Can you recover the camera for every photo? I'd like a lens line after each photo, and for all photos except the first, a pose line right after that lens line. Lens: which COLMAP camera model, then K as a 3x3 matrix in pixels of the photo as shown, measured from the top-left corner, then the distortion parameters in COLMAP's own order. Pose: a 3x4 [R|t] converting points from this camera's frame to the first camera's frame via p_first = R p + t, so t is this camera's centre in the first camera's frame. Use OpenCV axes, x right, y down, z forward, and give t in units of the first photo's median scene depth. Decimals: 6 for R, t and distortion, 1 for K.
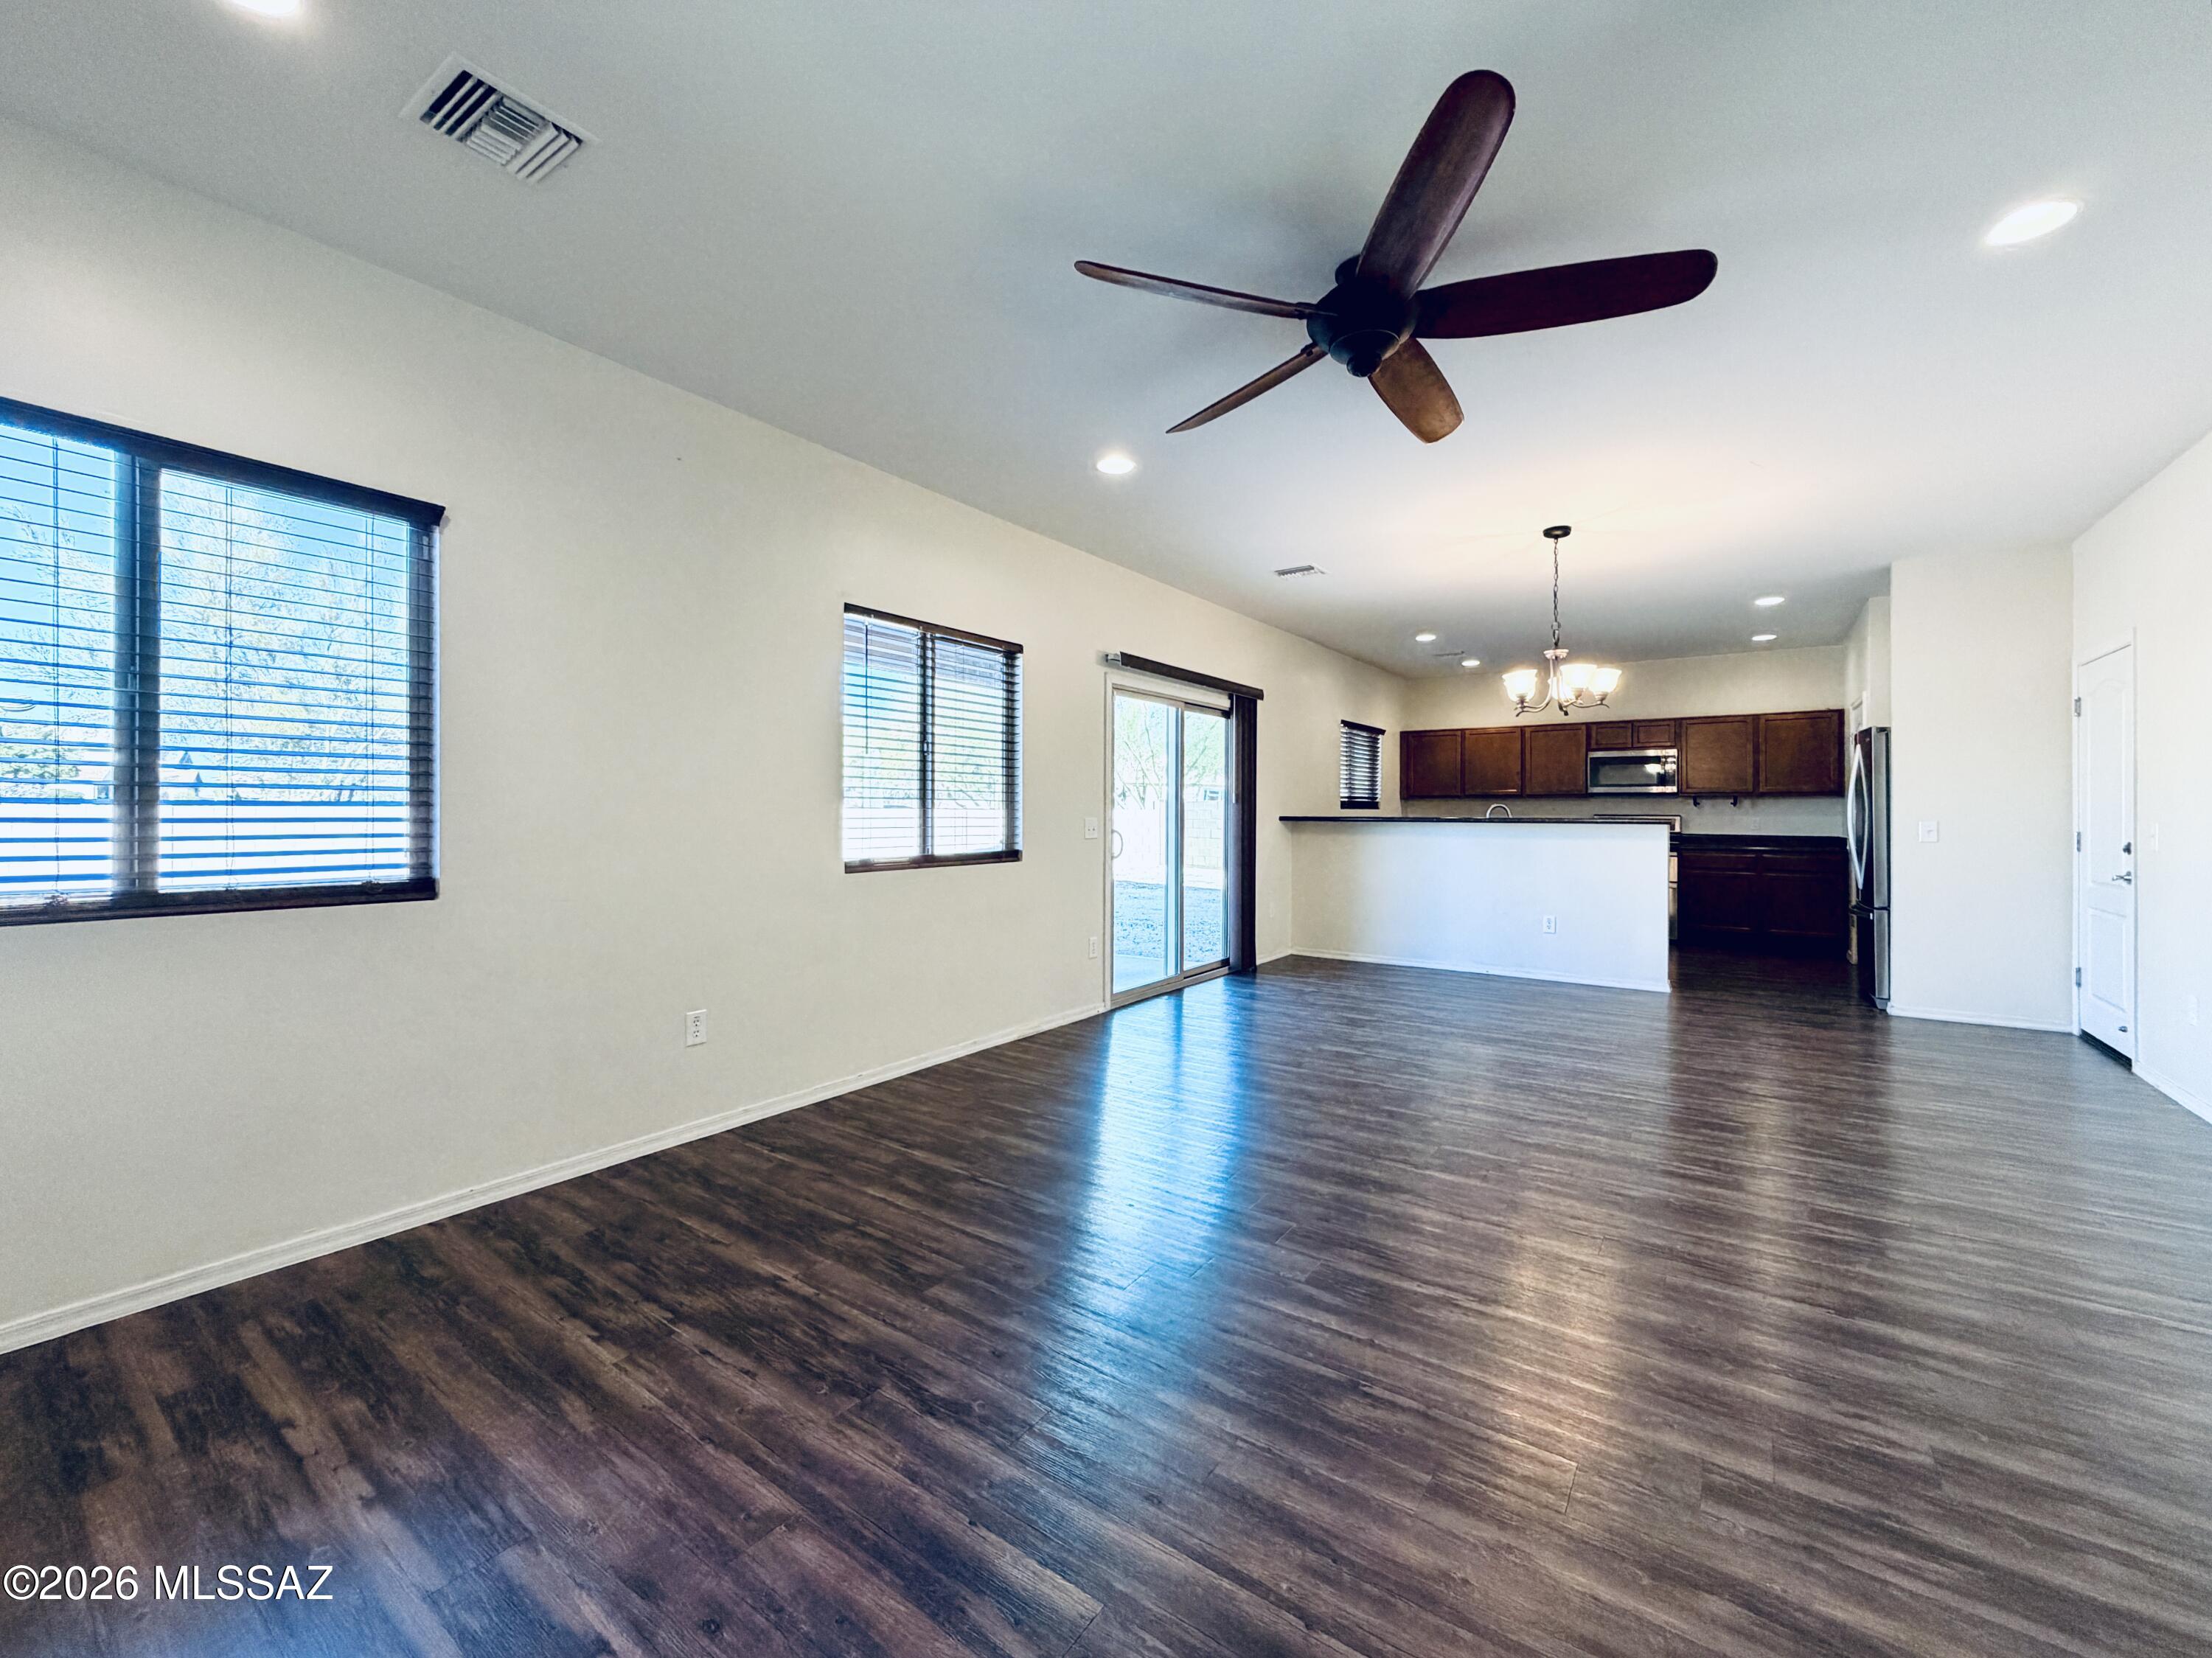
lens RADIAL K [[887.8, 0, 1086.7], [0, 887.8, 816.2], [0, 0, 1]] dist [-0.003068, 0.000886]
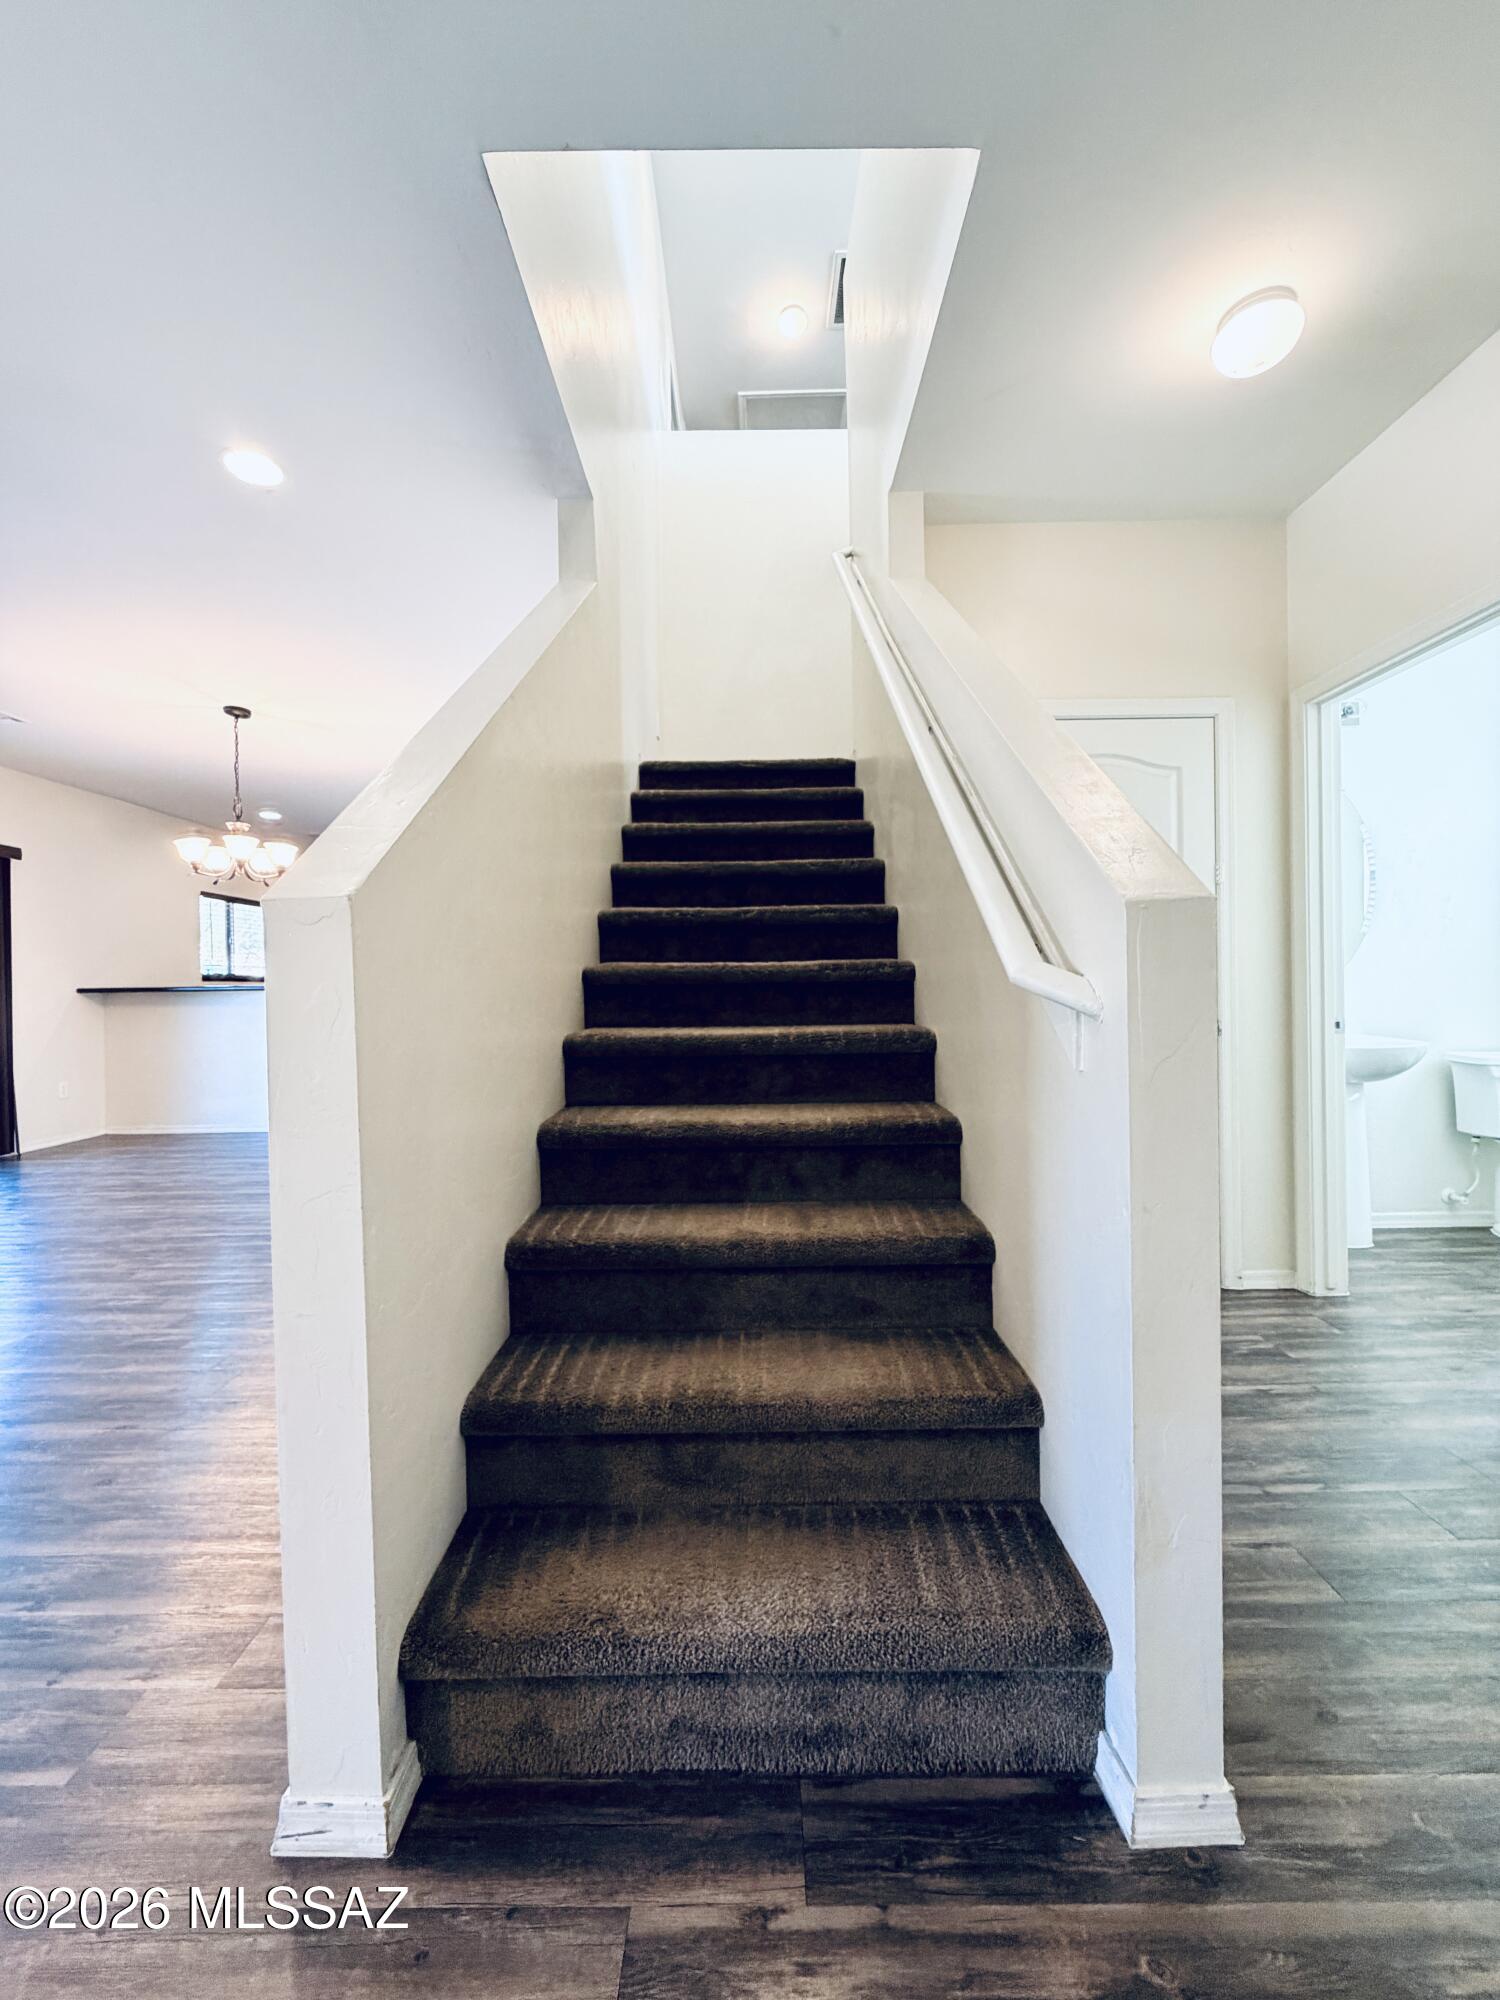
lens RADIAL K [[802.8, 0, 747.3], [0, 802.8, 991.9], [0, 0, 1]] dist [-0.003068, 0.000886]
pose [[0.812674, -0.018989, 0.582409, 0.370801], [0.021874, 0.999759, 0.002076, 0.022268], [-0.582308, 0.011053, 0.812893, -0.109674]]
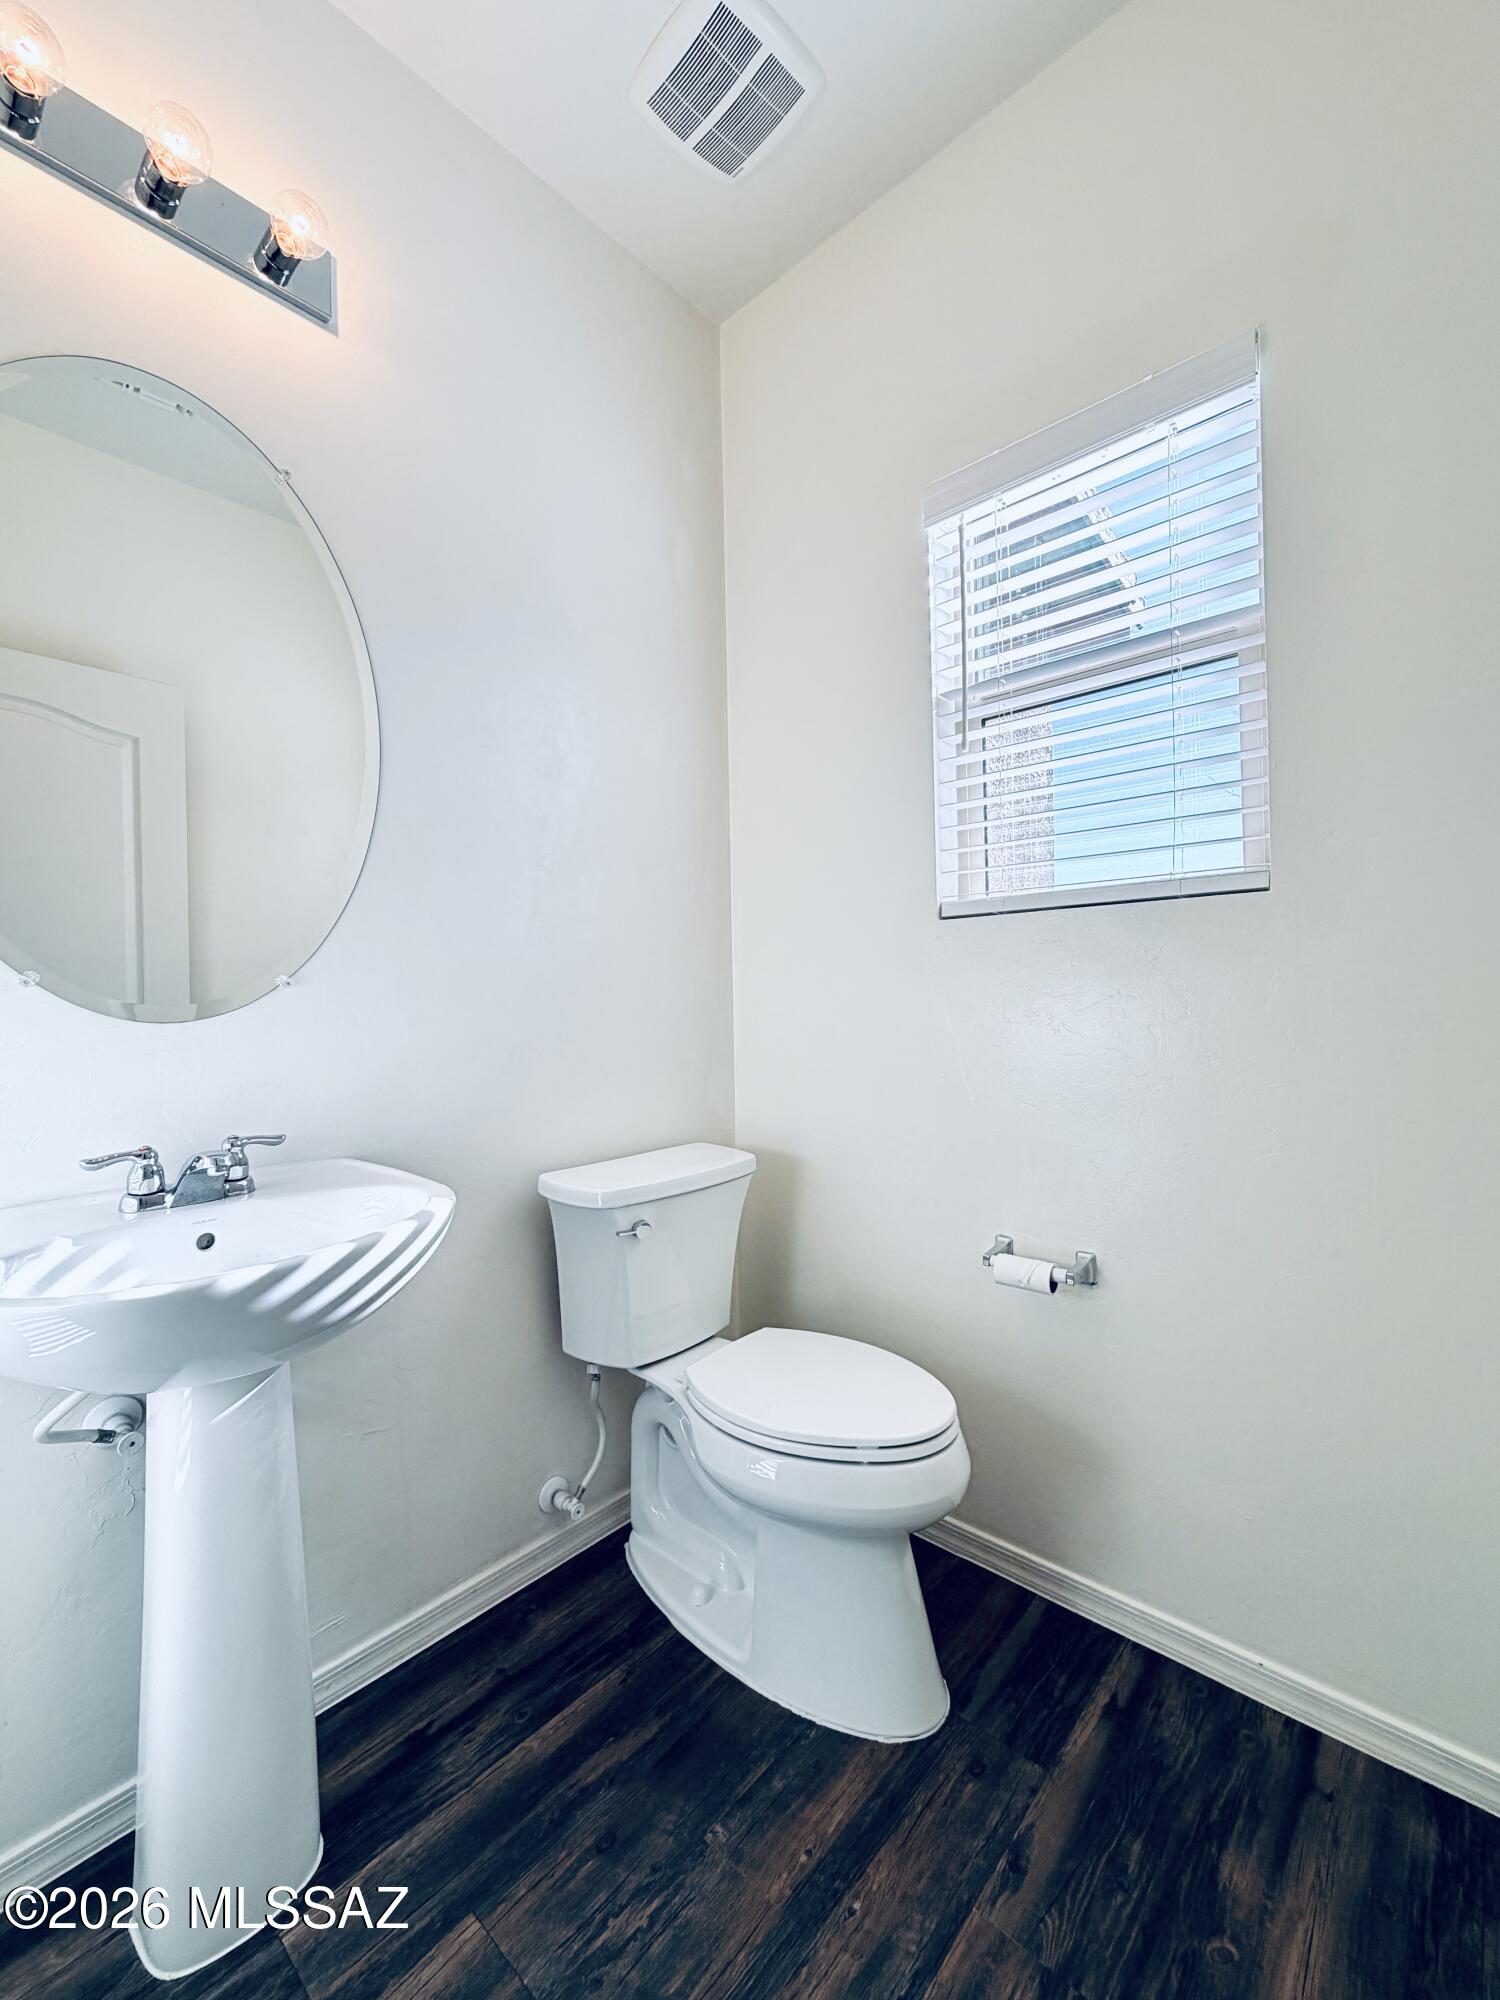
lens RADIAL K [[802.8, 0, 748.2], [0, 802.8, 993.8], [0, 0, 1]] dist [-0.003068, 0.000886]
pose [[0.113708, -0.019400, 0.993325, 0.875790], [0.016265, 0.999712, 0.017663, 0.021052], [-0.993381, 0.014148, 0.113990, -0.024846]]
